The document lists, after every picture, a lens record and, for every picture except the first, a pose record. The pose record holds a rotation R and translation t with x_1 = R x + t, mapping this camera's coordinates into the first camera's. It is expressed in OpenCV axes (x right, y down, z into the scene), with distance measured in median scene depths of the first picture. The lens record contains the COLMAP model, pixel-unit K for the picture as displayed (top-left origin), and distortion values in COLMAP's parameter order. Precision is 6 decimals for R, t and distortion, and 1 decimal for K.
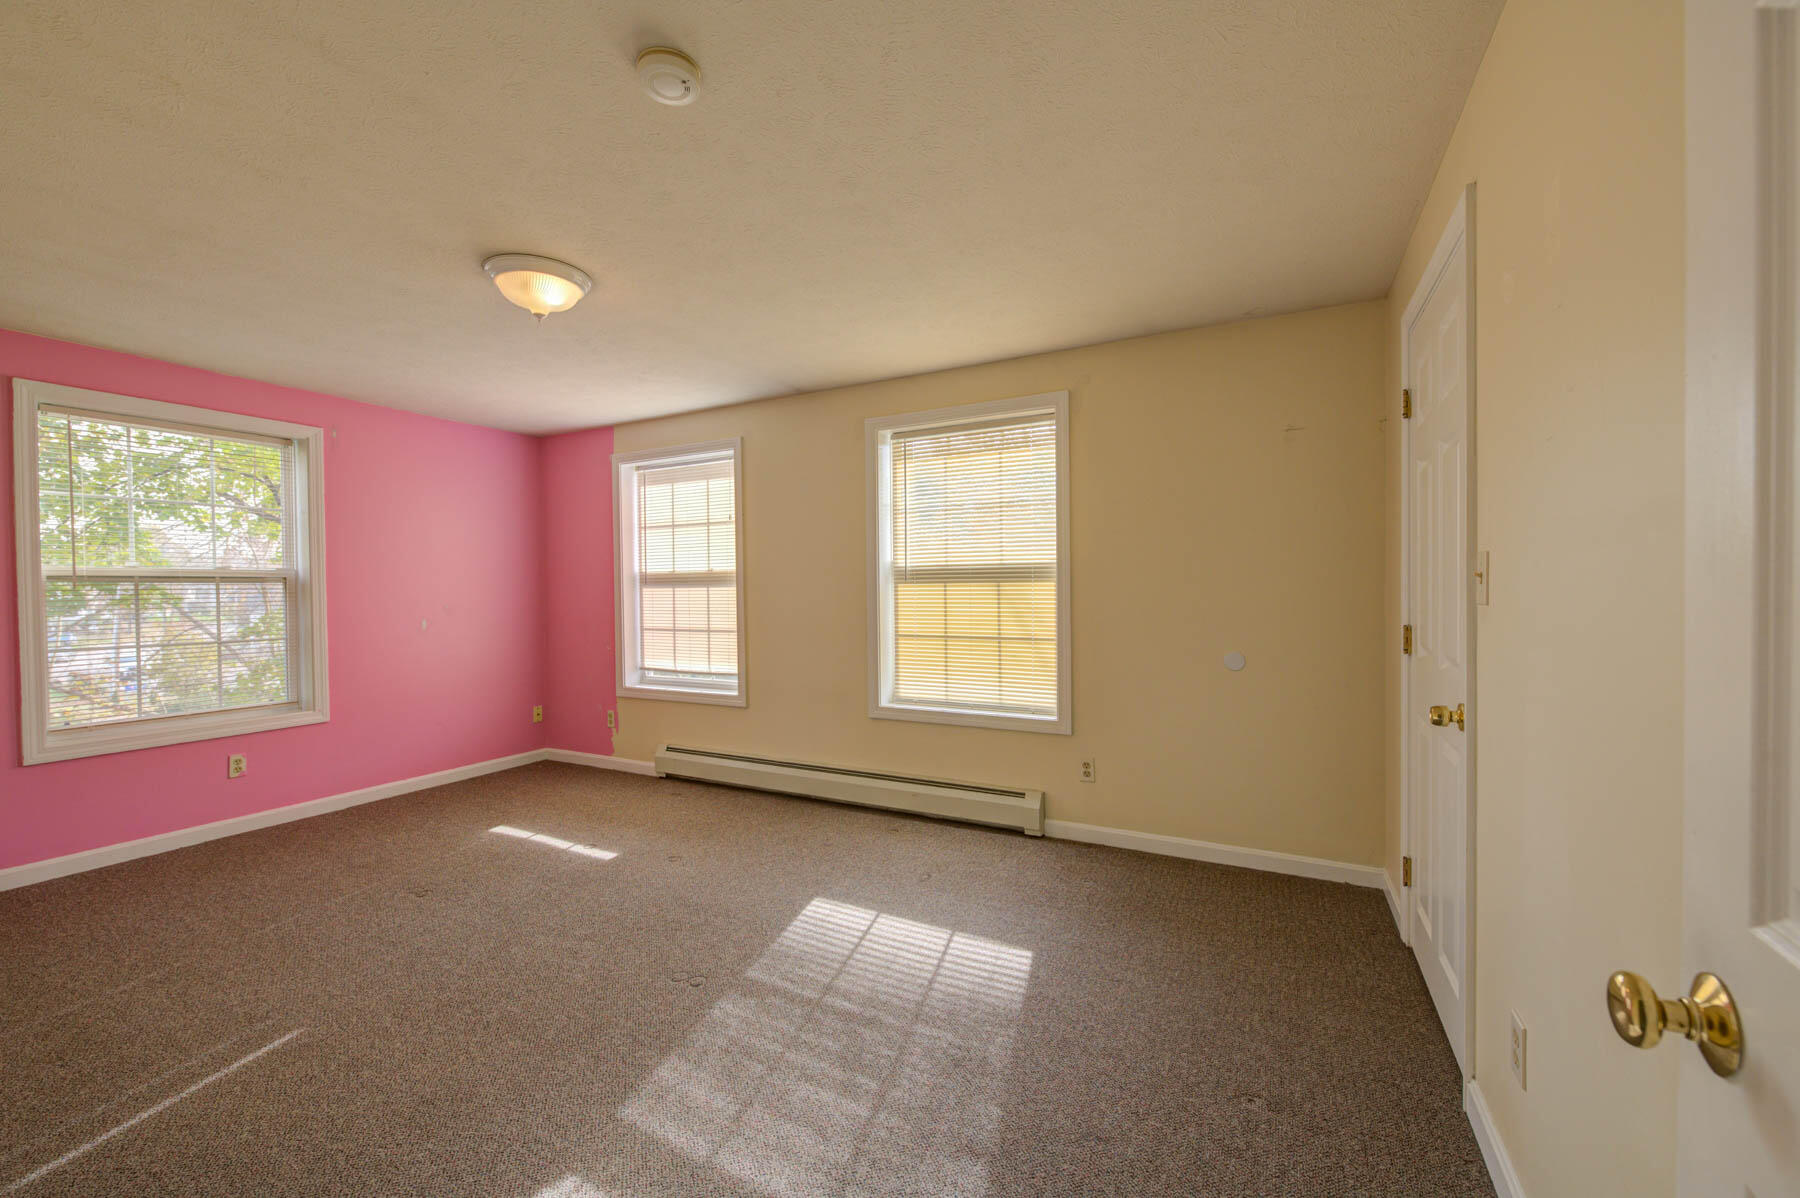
lens RADIAL K [[714.8, 0, 897.9], [0, 714.8, 595.3], [0, 0, 1]] dist [-0.000723, -0.000029]
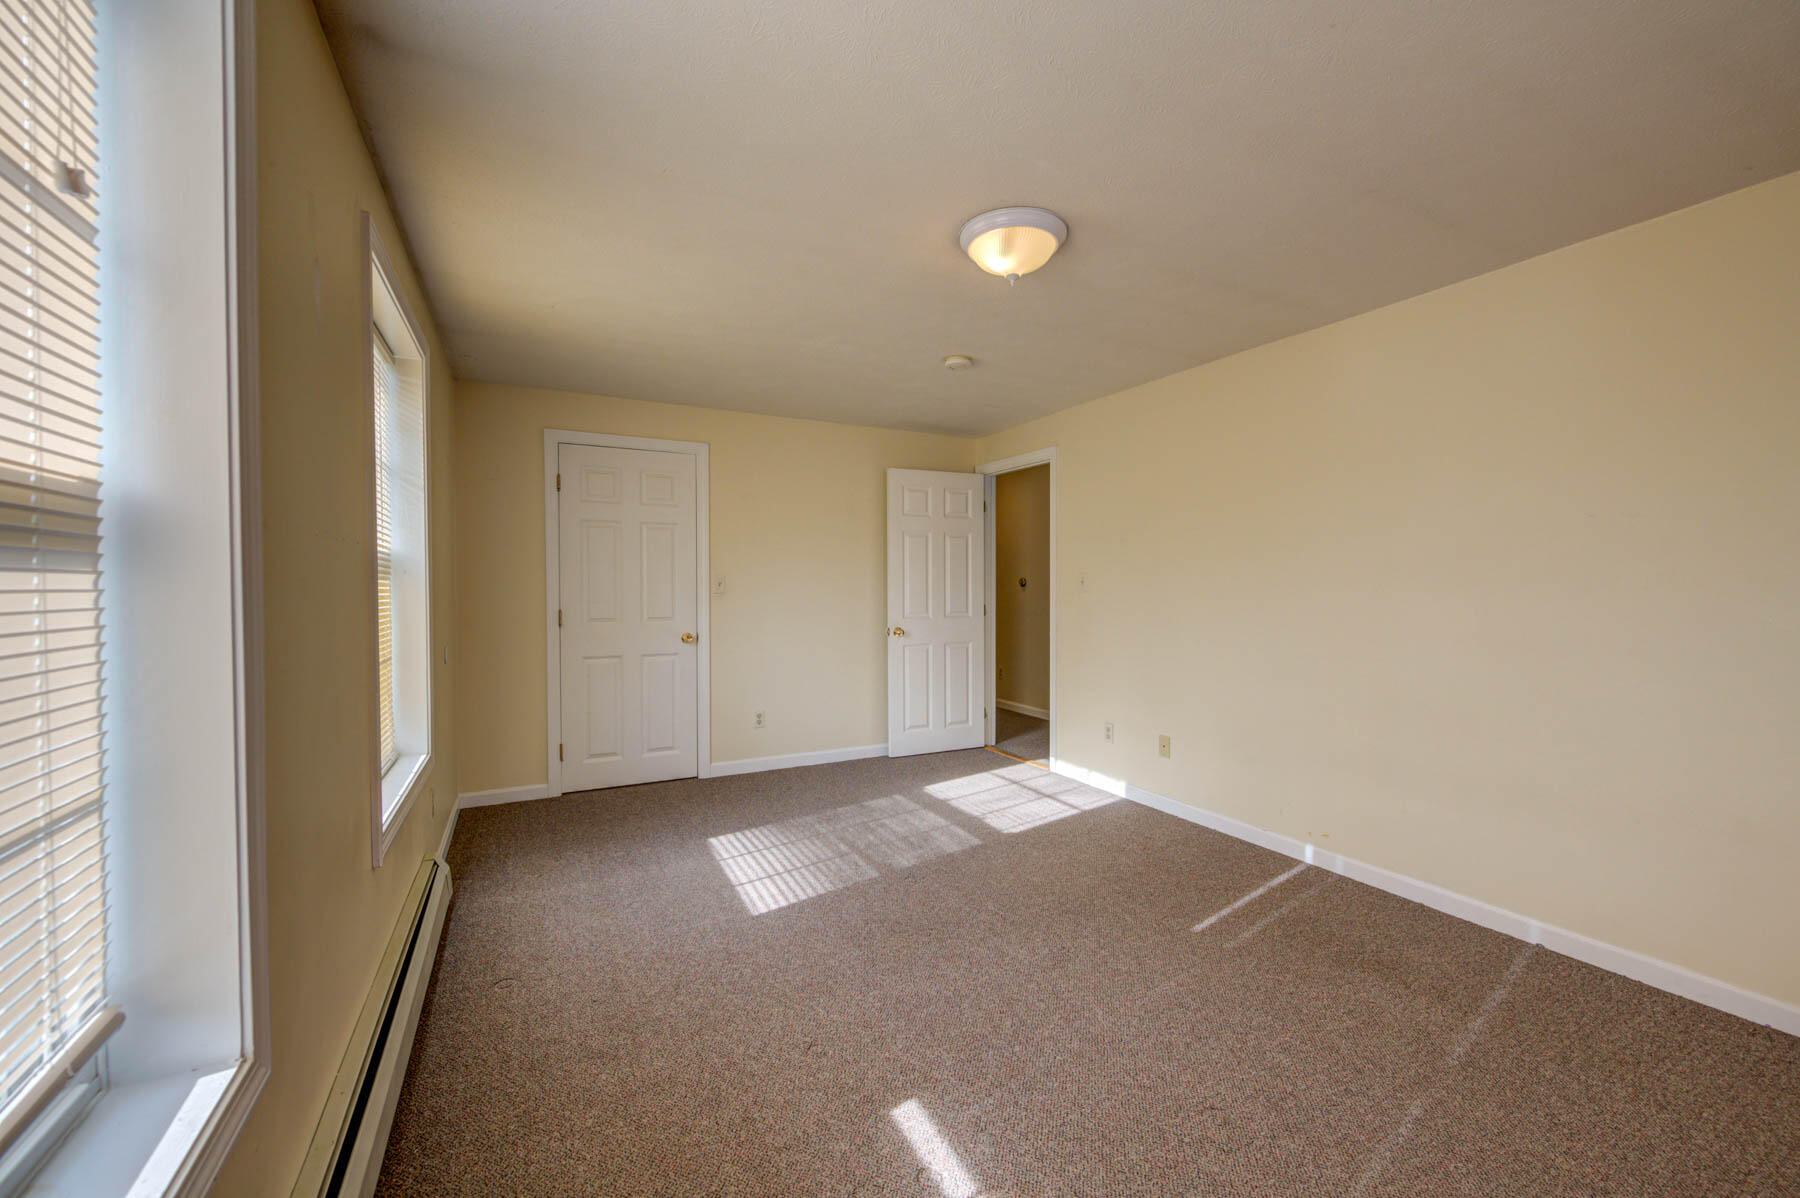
lens RADIAL K [[714.8, 0, 899.8], [0, 714.8, 596.0], [0, 0, 1]] dist [-0.000723, -0.000029]
pose [[-0.821577, 0.008568, 0.570034, -0.967012], [0.020333, 0.999691, 0.014279, -0.005833], [-0.569735, 0.023322, -0.821497, 1.973863]]
